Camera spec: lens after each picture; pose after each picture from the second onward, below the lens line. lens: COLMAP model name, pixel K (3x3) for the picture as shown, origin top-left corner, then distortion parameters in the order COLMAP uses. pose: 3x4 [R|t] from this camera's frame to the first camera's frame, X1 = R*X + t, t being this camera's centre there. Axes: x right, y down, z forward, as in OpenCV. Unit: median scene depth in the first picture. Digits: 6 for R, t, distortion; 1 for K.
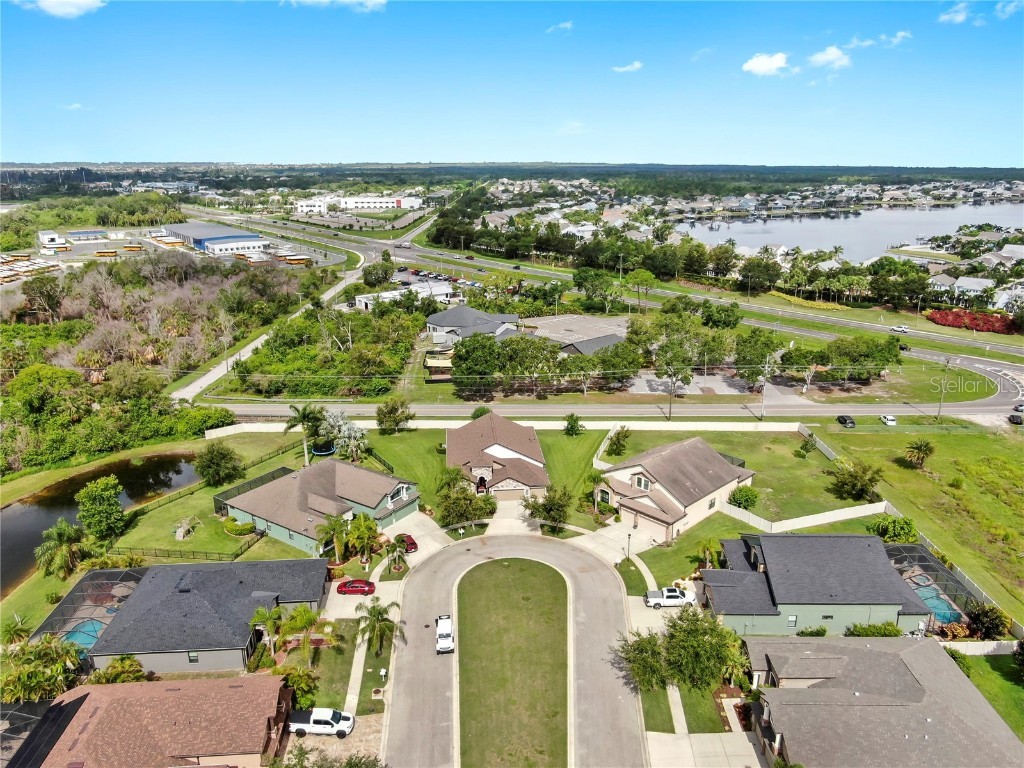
lens RADIAL K [[746.4, 0, 512.0], [0, 746.4, 384.0], [0, 0, 1]] dist [-0.009522, -0.002430]
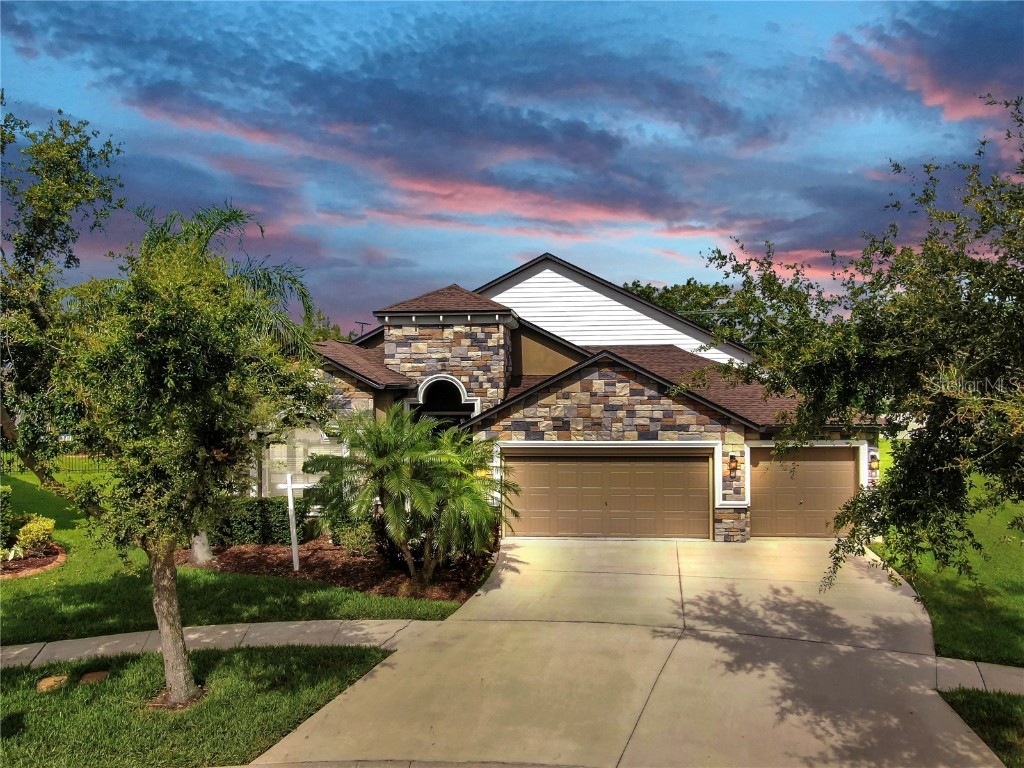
lens RADIAL K [[746.4, 0, 512.0], [0, 746.4, 384.0], [0, 0, 1]] dist [-0.009522, -0.002430]
pose [[0.985156, -0.002453, -0.171641, 0.002881], [-0.048015, 0.956049, -0.289250, 0.170601], [0.164807, 0.293198, 0.941740, 0.846556]]
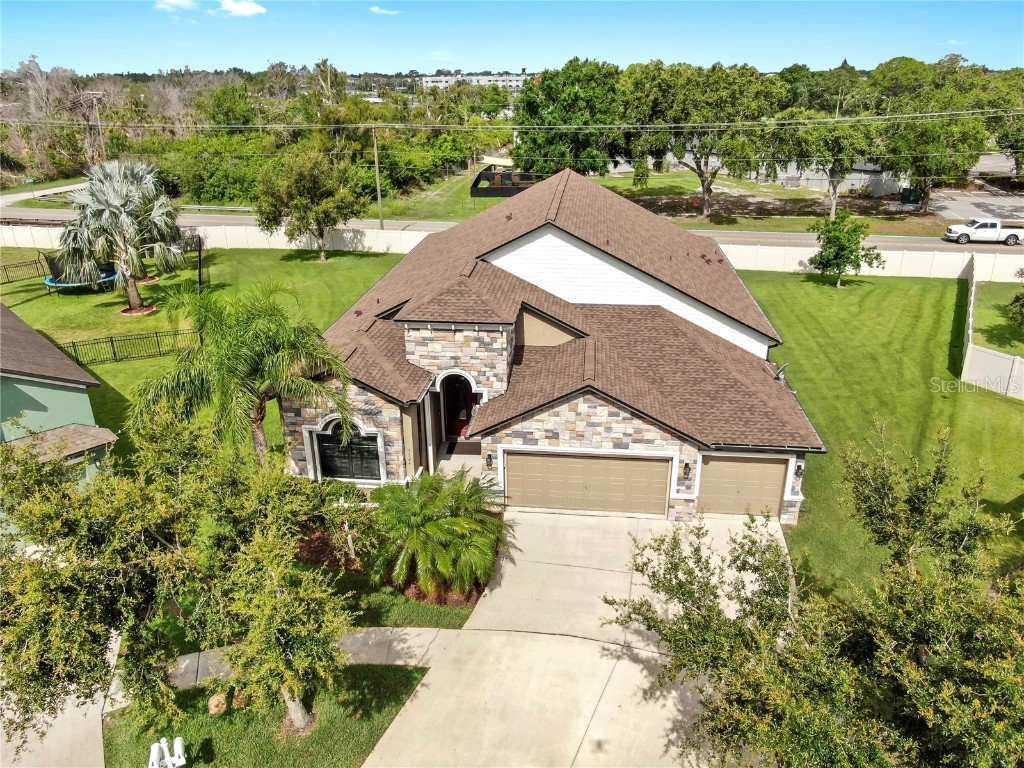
lens RADIAL K [[746.4, 0, 512.0], [0, 746.4, 384.0], [0, 0, 1]] dist [-0.009522, -0.002430]
pose [[0.980403, 0.071844, -0.183433, 0.010202], [-0.053341, 0.993157, 0.103890, 0.104865], [0.189642, -0.092069, 0.977527, 0.809787]]
